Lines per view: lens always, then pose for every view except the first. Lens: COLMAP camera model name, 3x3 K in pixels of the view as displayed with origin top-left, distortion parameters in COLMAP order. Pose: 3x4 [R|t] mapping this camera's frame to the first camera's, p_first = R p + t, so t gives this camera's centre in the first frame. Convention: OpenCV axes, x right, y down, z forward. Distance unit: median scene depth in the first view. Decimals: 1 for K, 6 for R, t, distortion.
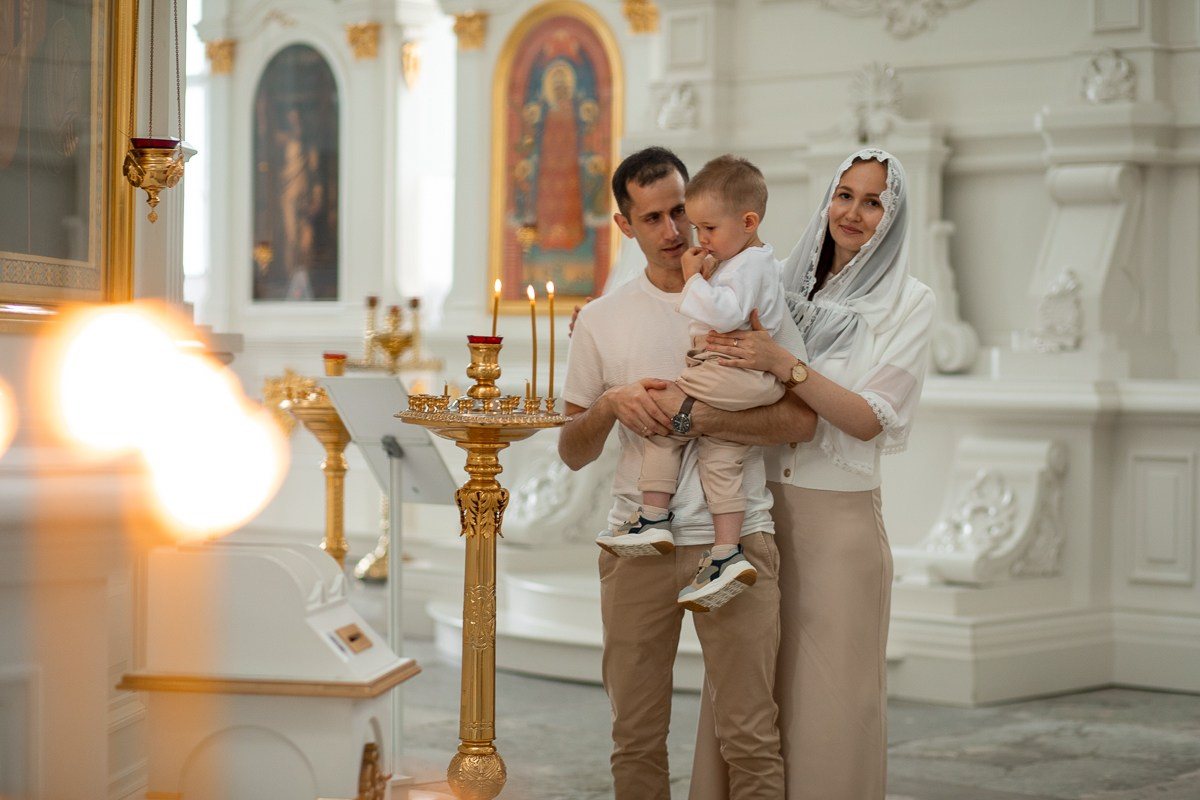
lens RADIAL K [[3102.9, 0, 600.0], [0, 3102.9, 400.0], [0, 0, 1]] dist [-0.017210, -0.156806]
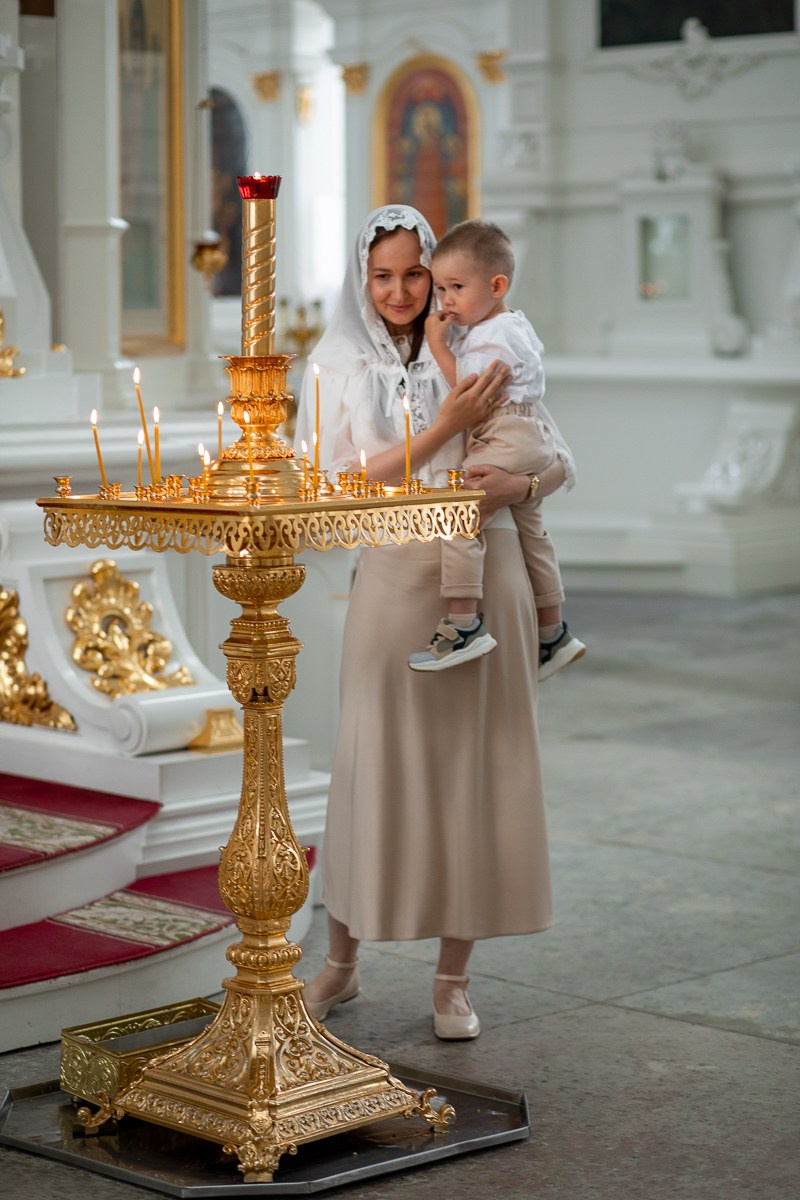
lens RADIAL K [[3102.9, 0, 400.0], [0, 3102.9, 600.0], [0, 0, 1]] dist [-0.017210, -0.156806]
pose [[0.999776, -0.001667, -0.021101, 0.001342], [0.003013, 0.997951, 0.063906, 0.007179], [0.020952, -0.063955, 0.997733, -0.231354]]
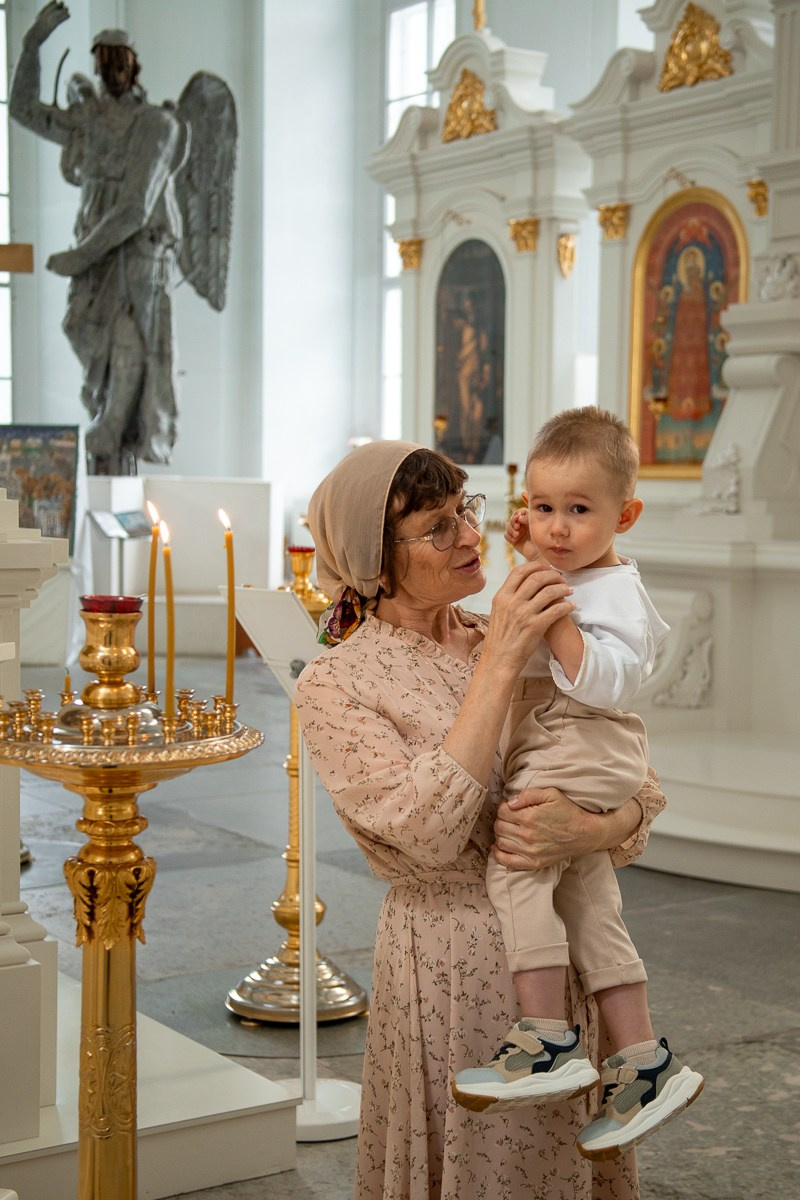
lens RADIAL K [[1994.1, 0, 400.0], [0, 1994.1, 600.0], [0, 0, 1]] dist [0.153583, 0.025153]
pose [[0.975964, 0.013356, -0.217520, 0.042935], [-0.003547, 0.998962, 0.045420, -0.016677], [0.217901, -0.043557, 0.974998, 0.286534]]
